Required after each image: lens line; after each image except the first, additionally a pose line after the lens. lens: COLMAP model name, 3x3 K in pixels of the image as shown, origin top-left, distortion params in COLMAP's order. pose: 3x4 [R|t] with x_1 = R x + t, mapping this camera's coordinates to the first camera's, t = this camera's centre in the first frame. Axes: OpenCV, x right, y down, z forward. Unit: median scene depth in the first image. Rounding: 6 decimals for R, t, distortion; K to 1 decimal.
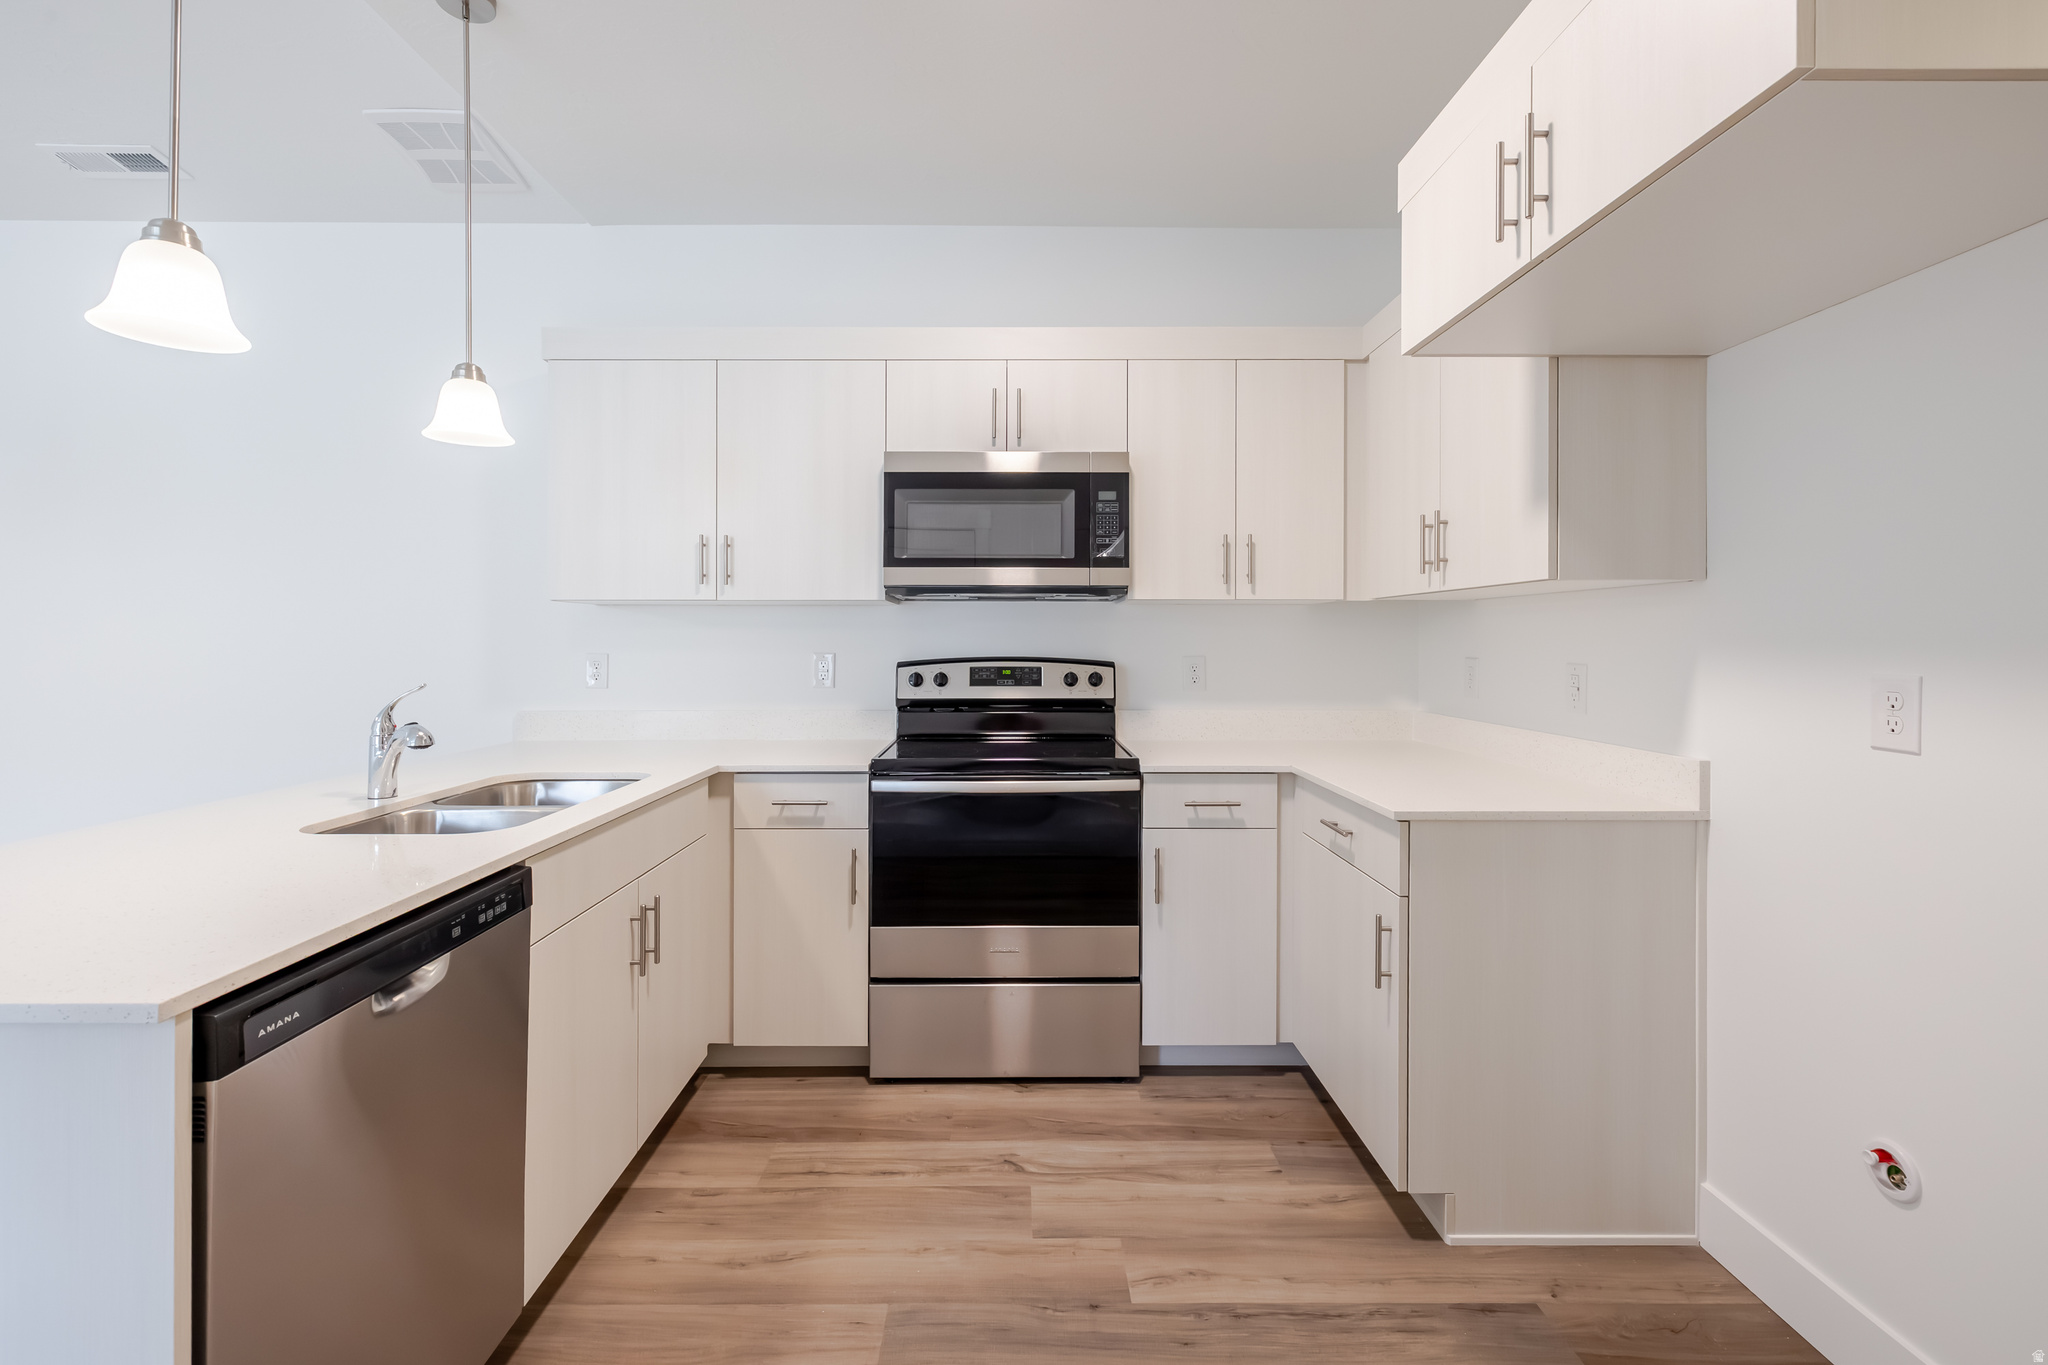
lens RADIAL K [[874.6, 0, 1017.8], [0, 874.6, 667.4], [0, 0, 1]] dist [0.000301, 0.000019]
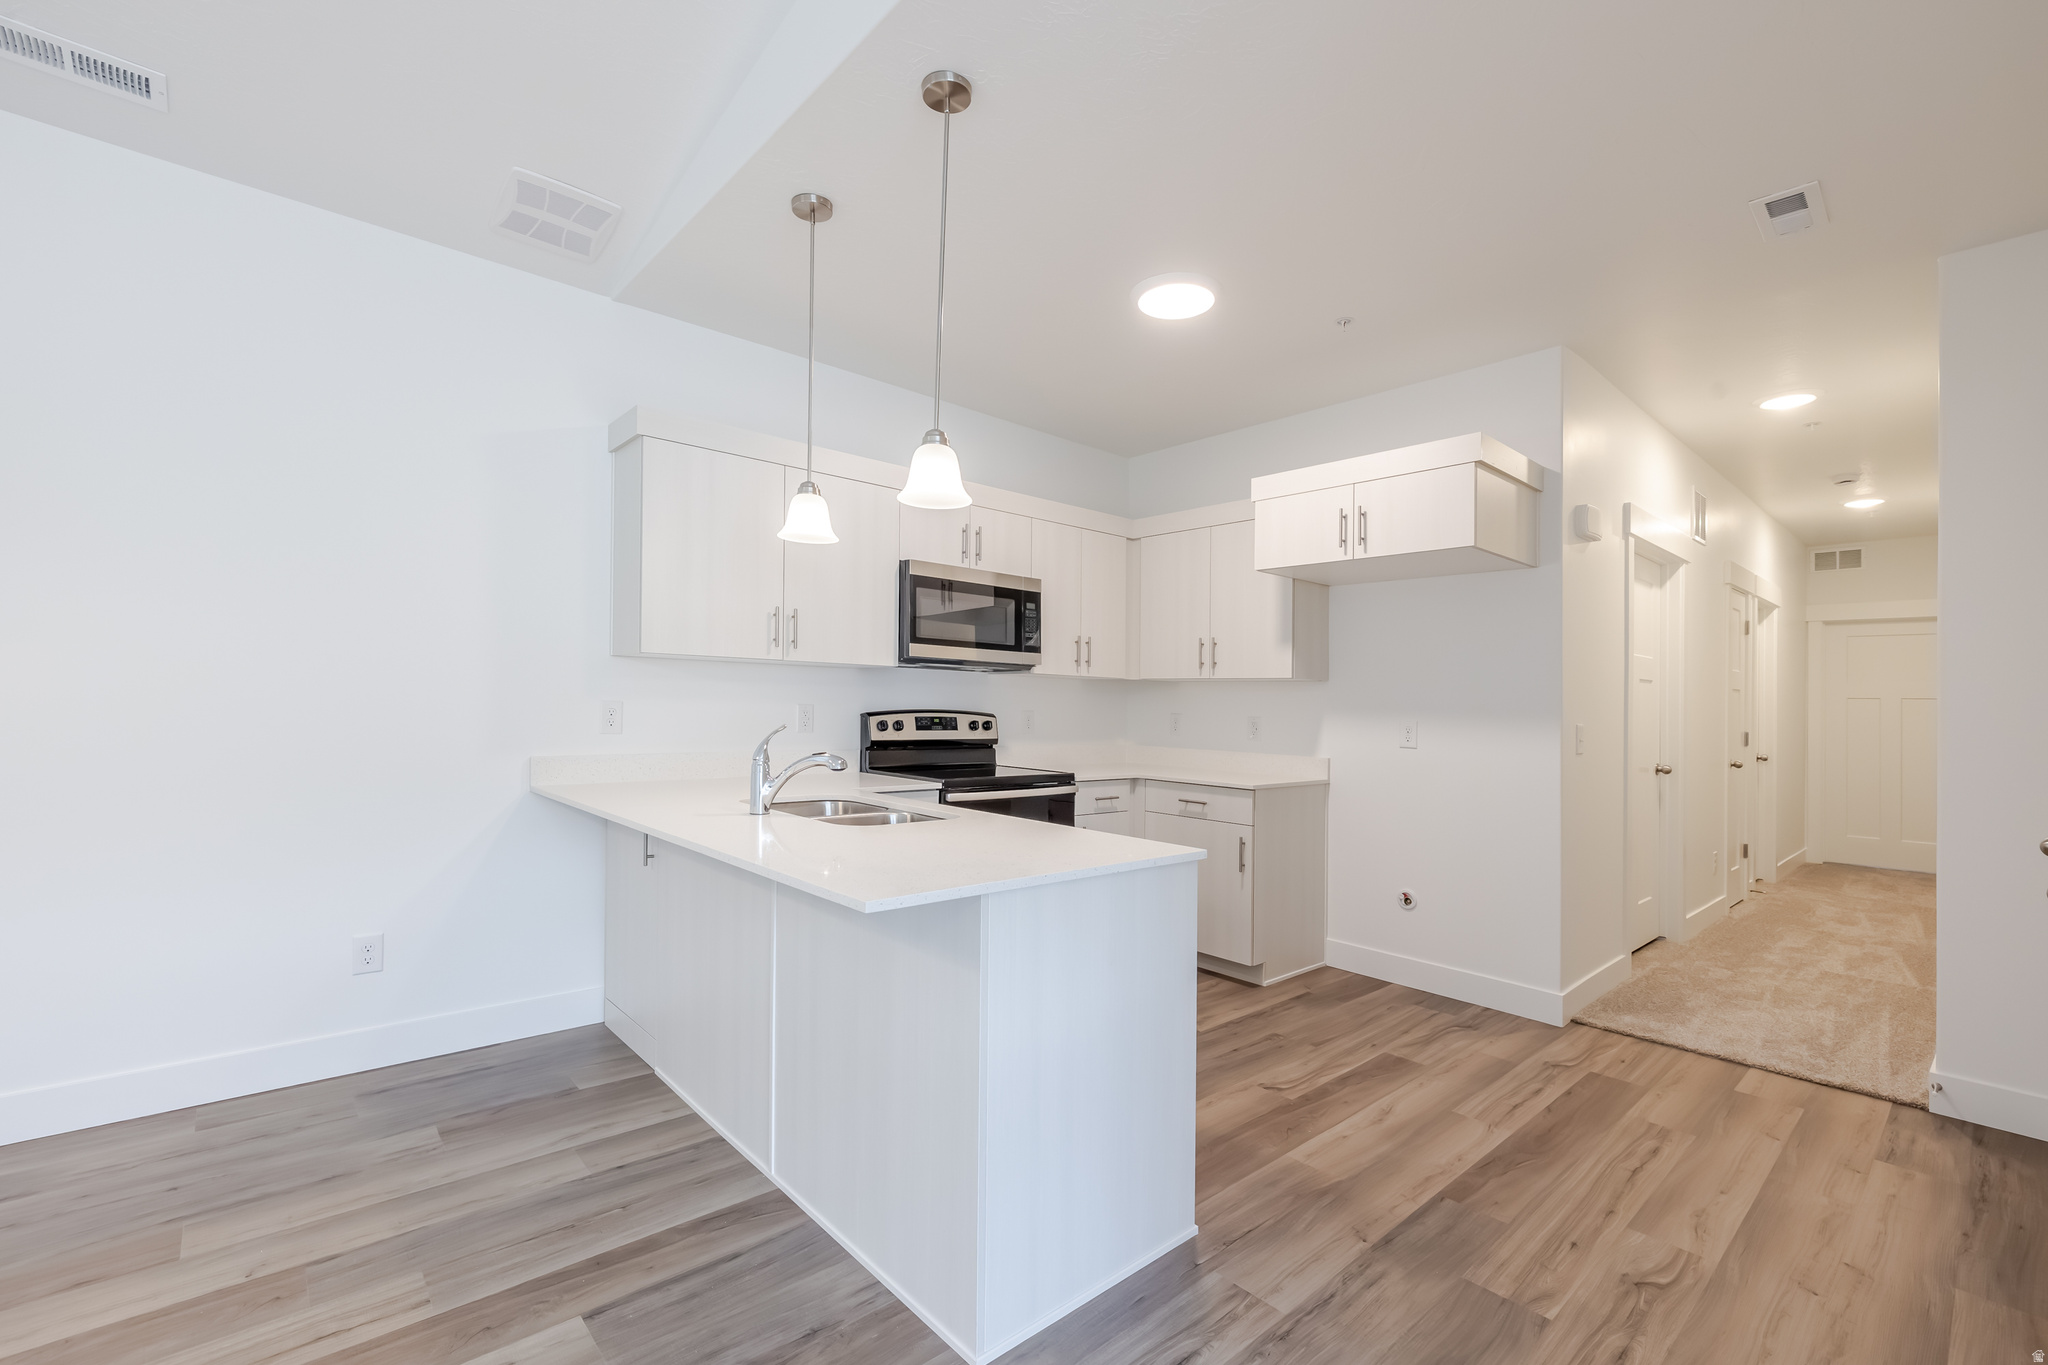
lens RADIAL K [[872.6, 0, 1015.0], [0, 872.6, 724.2], [0, 0, 1]] dist [0.000725, 0.000050]
pose [[0.754092, 0.002249, 0.656765, -0.906661], [-0.004310, 0.999990, 0.001524, 0.009708], [-0.656755, -0.003980, 0.754094, -0.139325]]
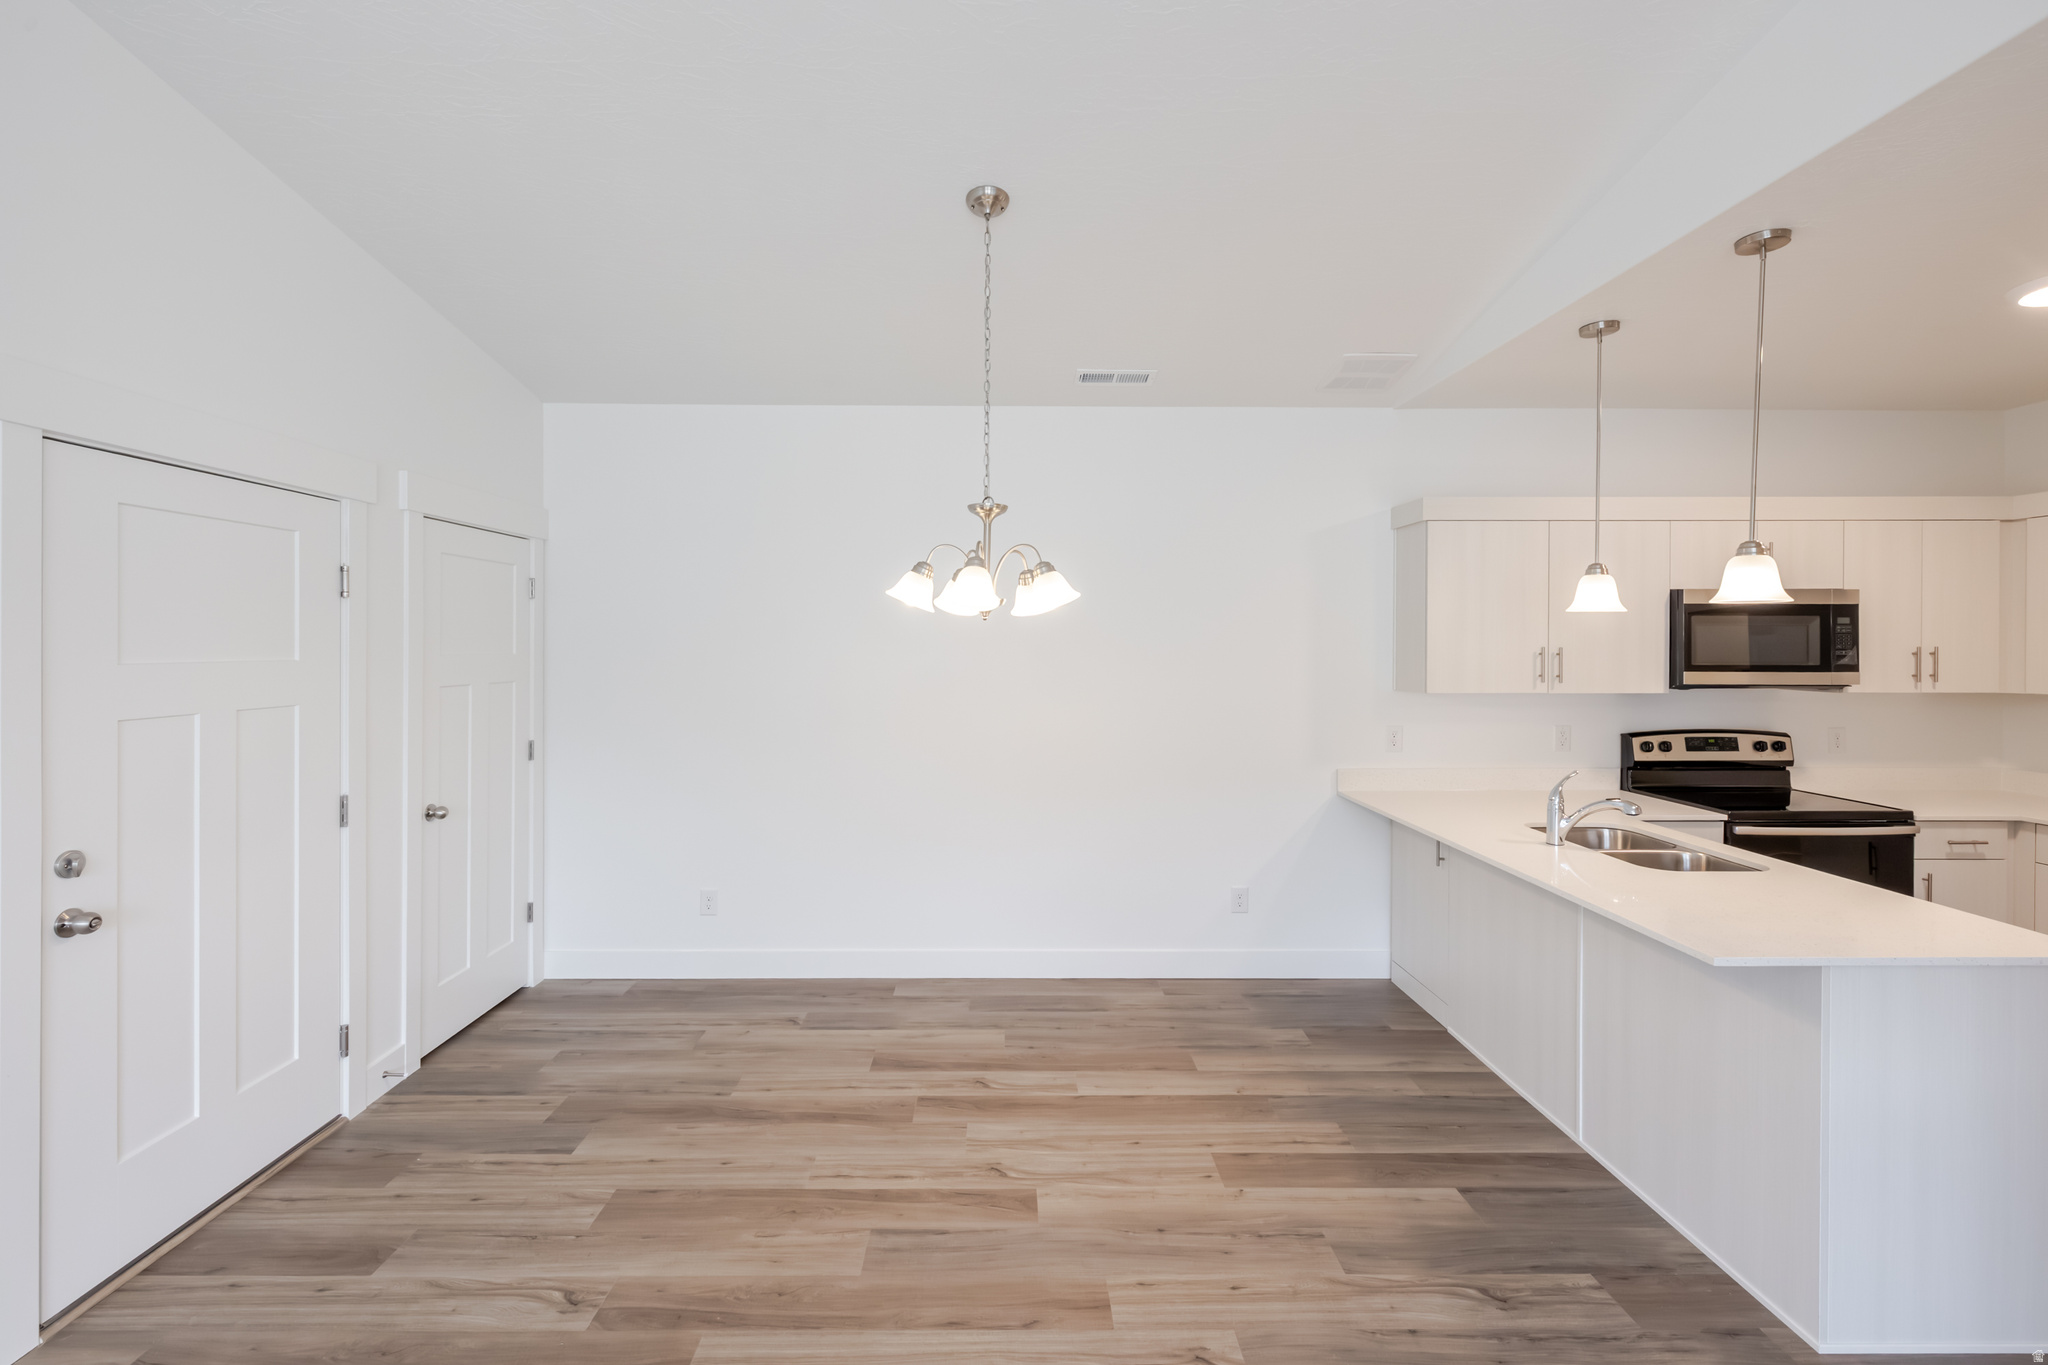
lens RADIAL K [[884.4, 0, 1016.8], [0, 884.4, 670.9], [0, 0, 1]] dist [0.002106, 0.000081]
pose [[0.999990, -0.001207, 0.004287, -1.199261], [0.001196, 0.999996, 0.002431, -0.117802], [-0.004290, -0.002426, 0.999988, -0.404267]]
